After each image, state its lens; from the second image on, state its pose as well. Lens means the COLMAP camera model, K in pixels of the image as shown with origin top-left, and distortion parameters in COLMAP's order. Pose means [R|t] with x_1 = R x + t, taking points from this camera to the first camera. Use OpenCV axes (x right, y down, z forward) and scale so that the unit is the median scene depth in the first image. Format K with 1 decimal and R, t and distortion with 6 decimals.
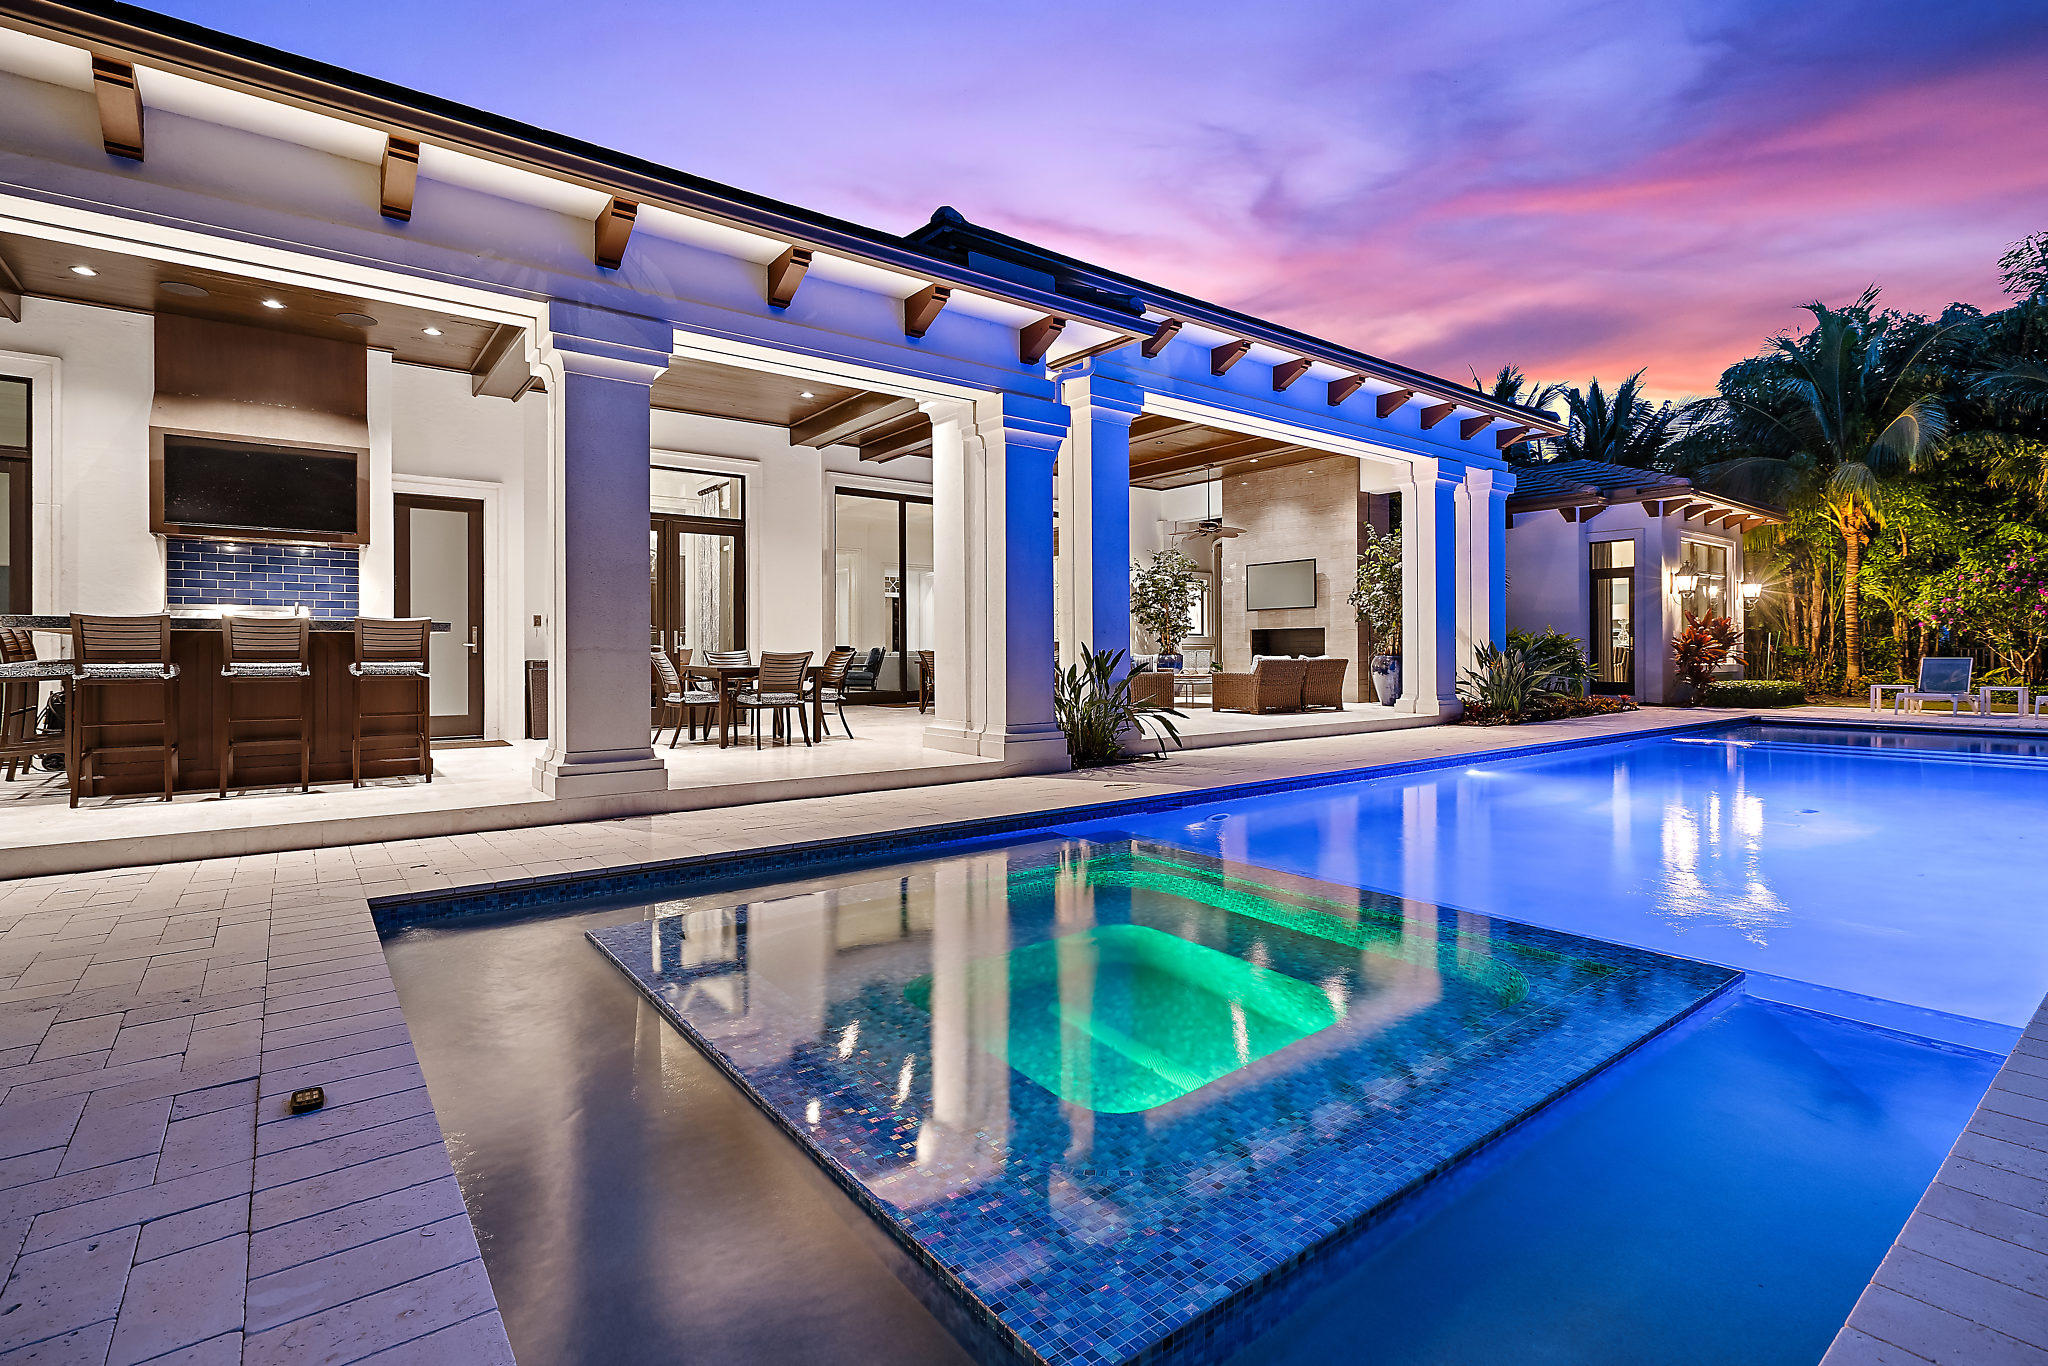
lens RADIAL K [[938.2, 0, 1019.5], [0, 938.2, 658.0], [0, 0, 1]] dist [-0.004205, 0.000226]
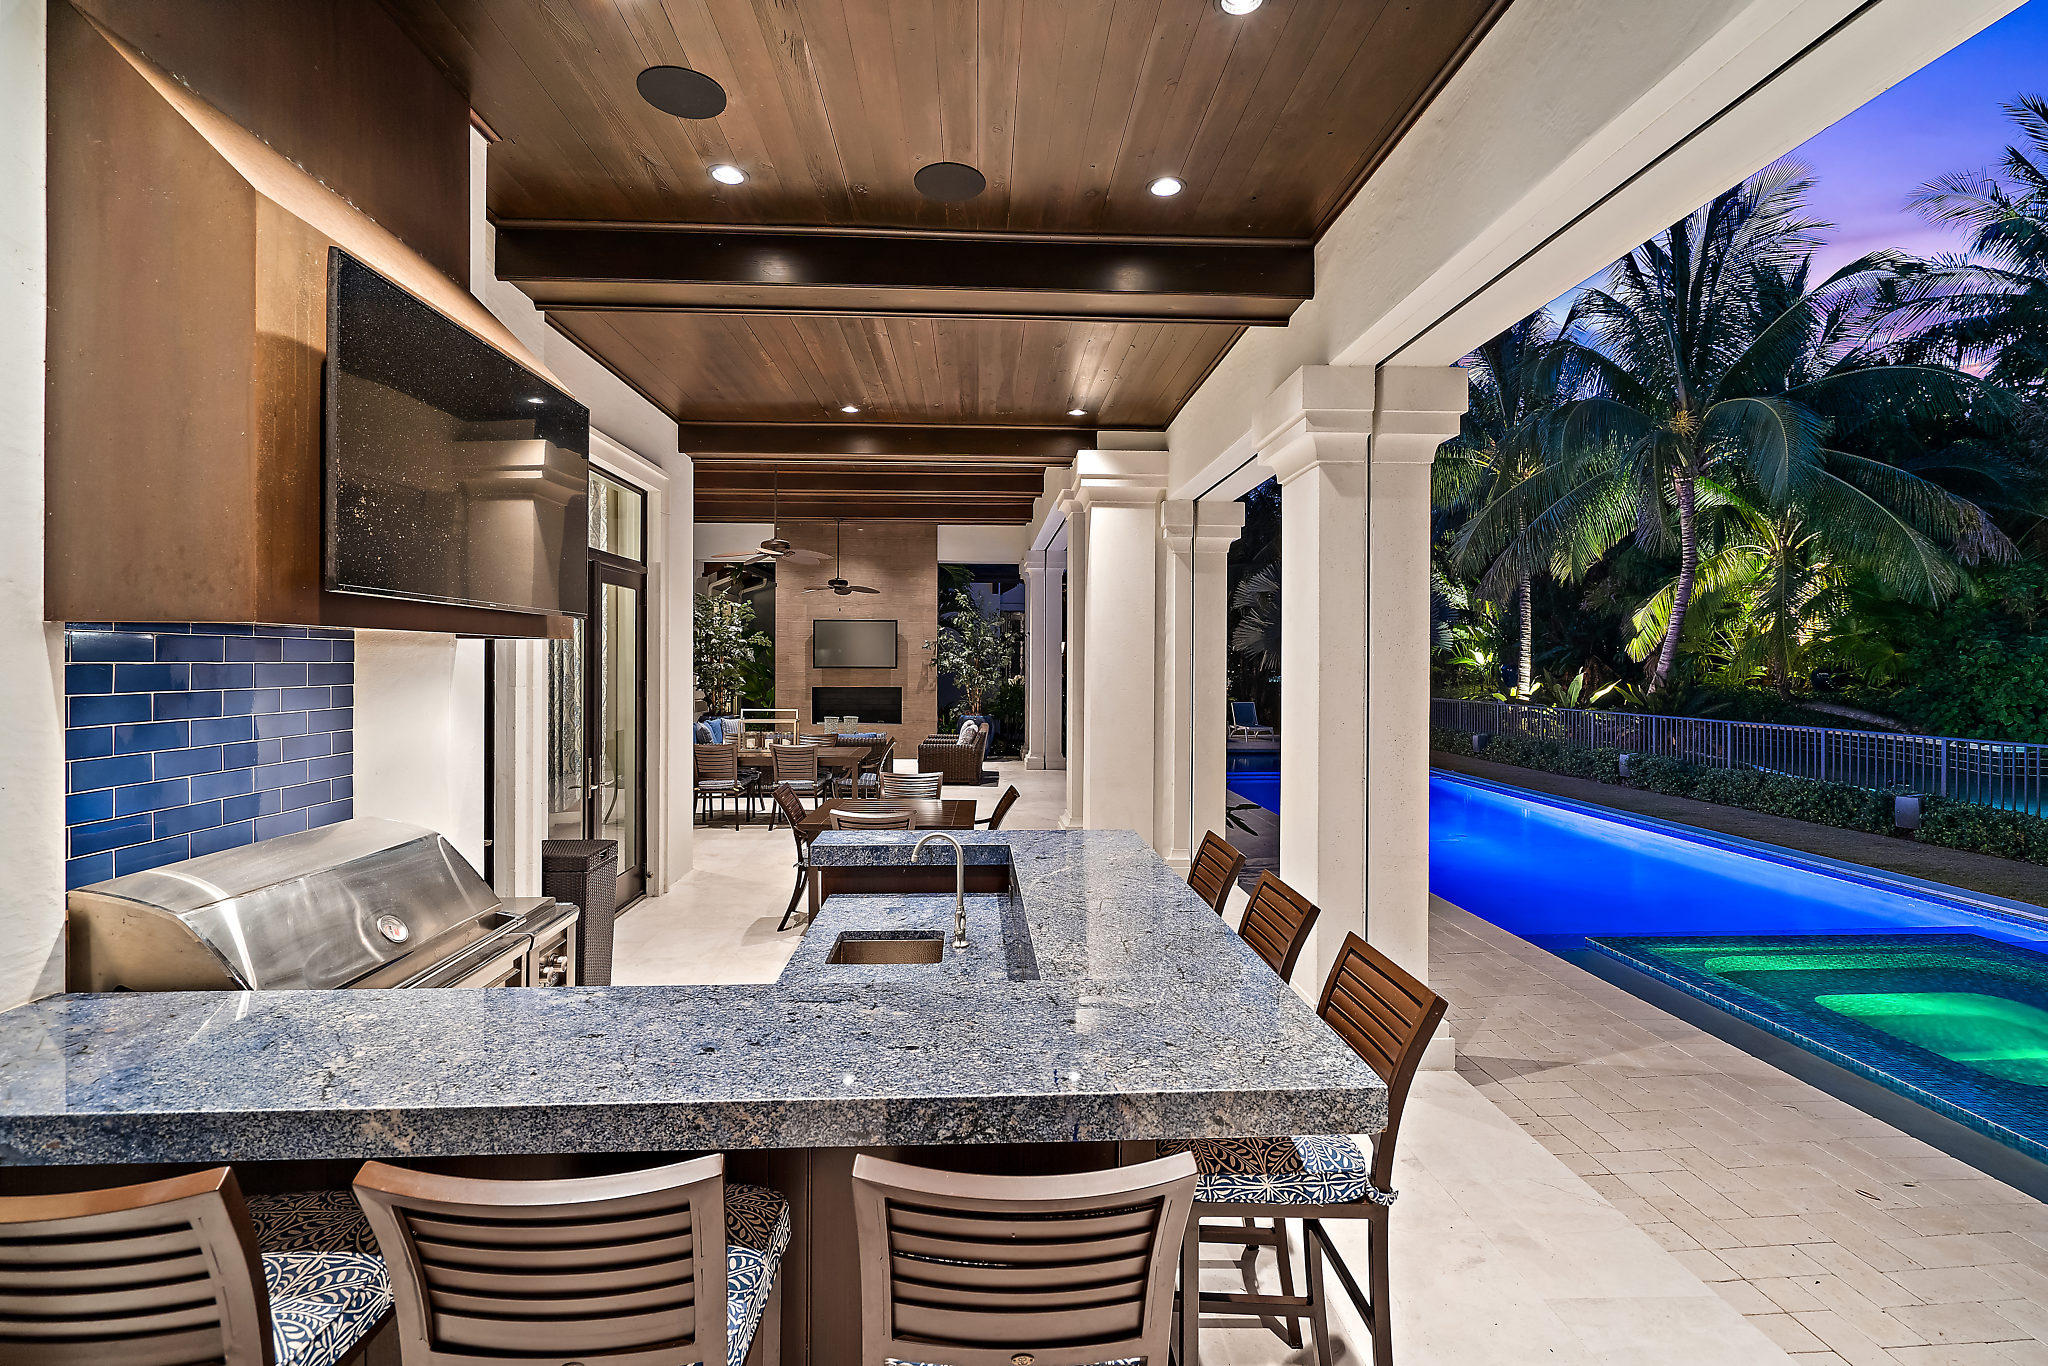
lens RADIAL K [[938.2, 0, 1019.5], [0, 938.2, 658.0], [0, 0, 1]] dist [-0.004205, 0.000226]
pose [[0.566996, 0.014183, 0.823598, -0.449515], [0.002132, 0.999823, -0.018685, -0.044460], [-0.823718, 0.012350, 0.566866, 0.307467]]
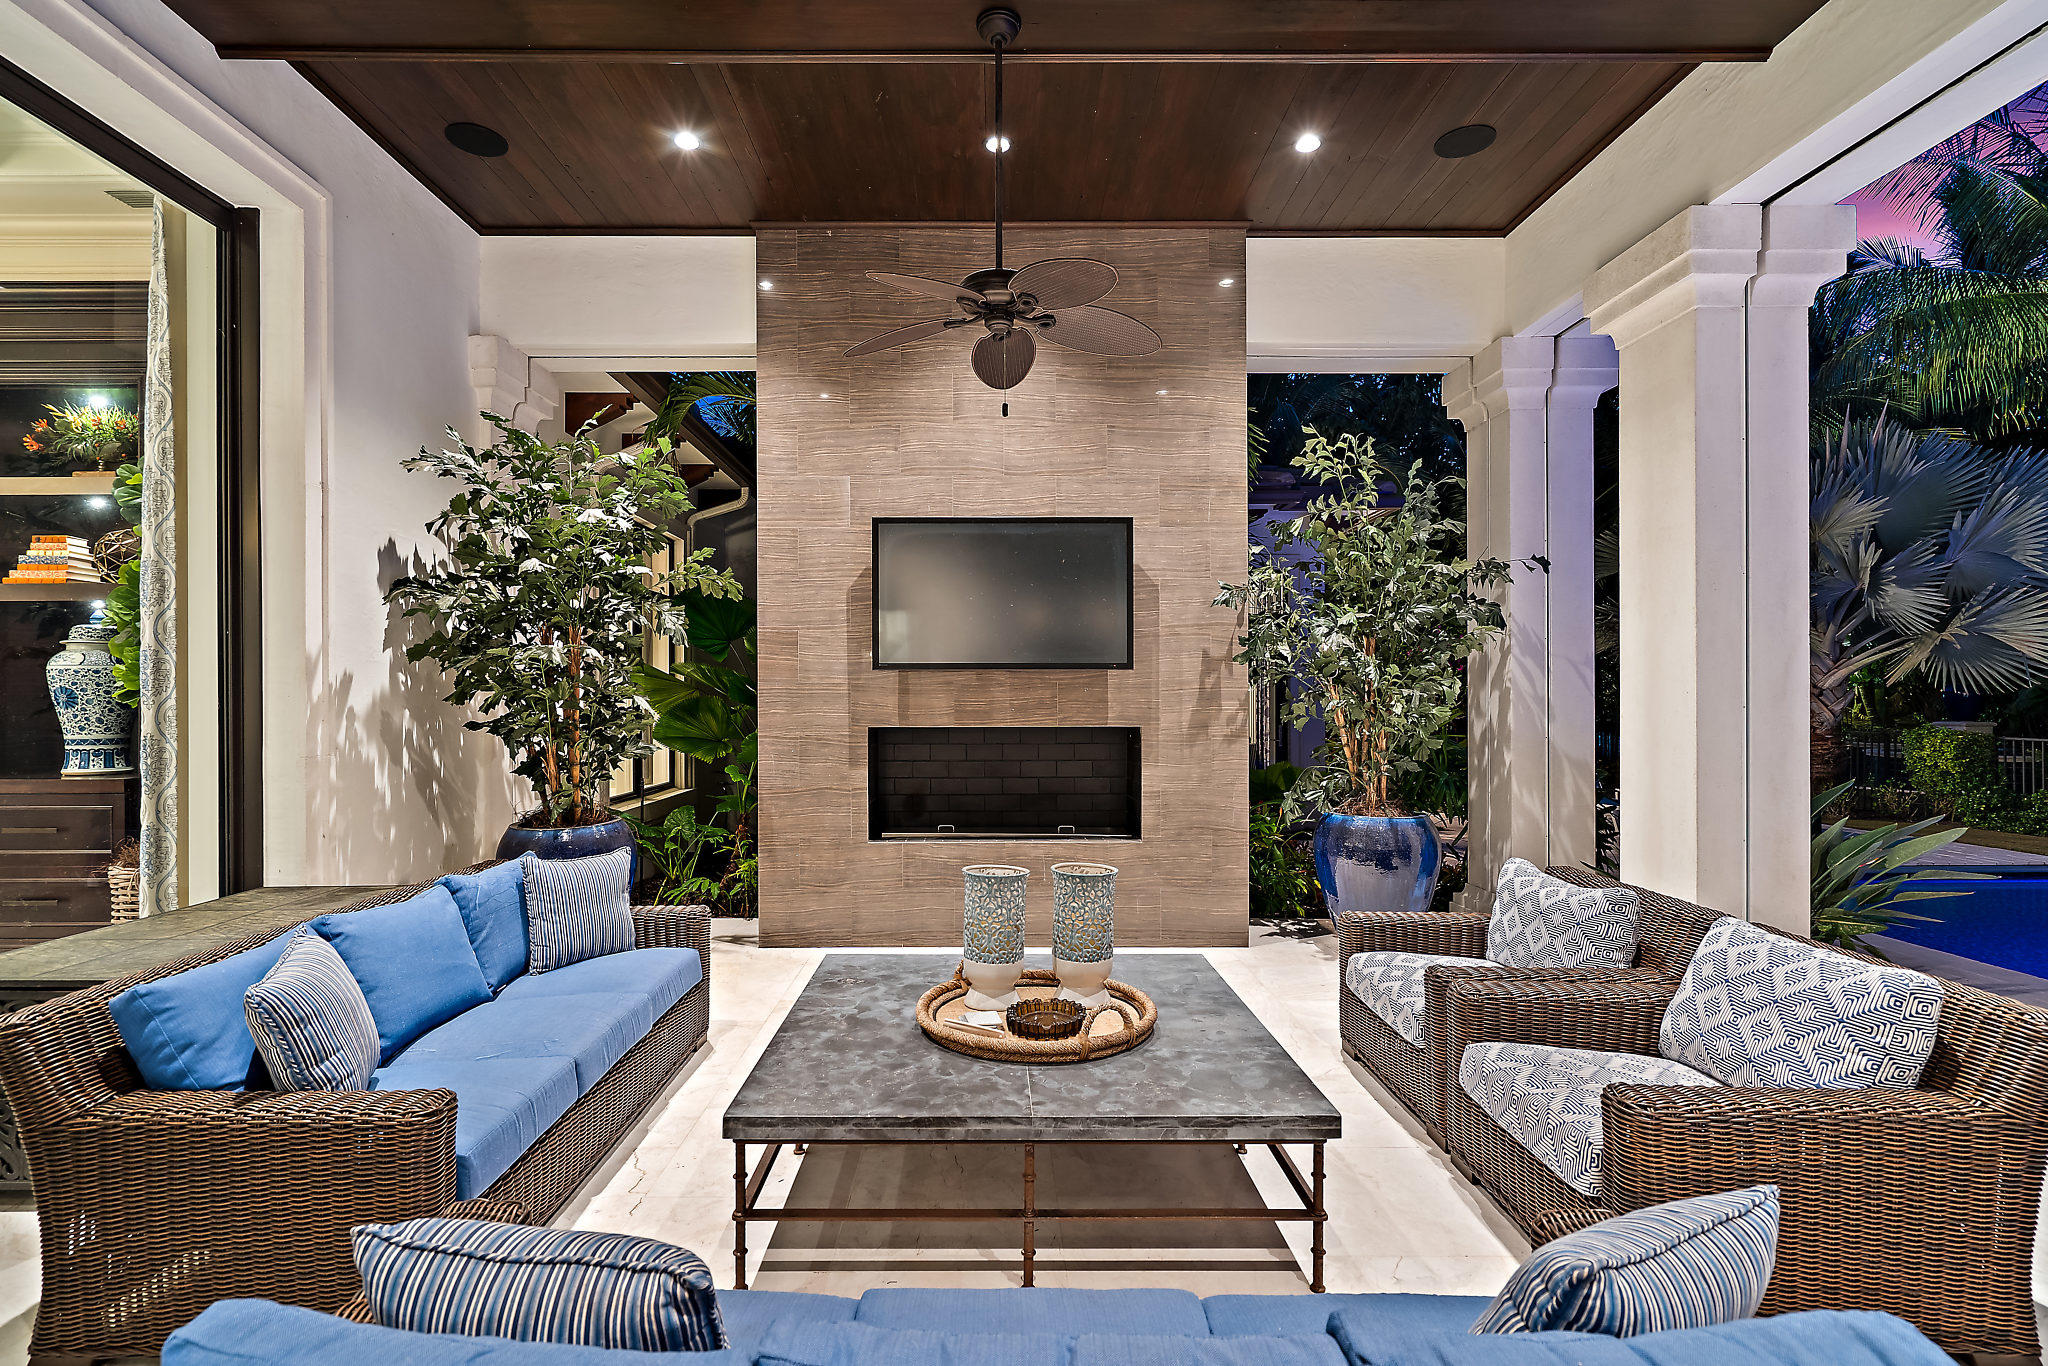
lens RADIAL K [[955.4, 0, 987.6], [0, 955.4, 698.9], [0, 0, 1]] dist [-0.002907, 0.000402]
pose [[0.604275, 0.004785, 0.796762, 0.017679], [0.004990, 0.999940, -0.009790, -0.039089], [-0.796760, 0.009891, 0.604214, 0.832576]]
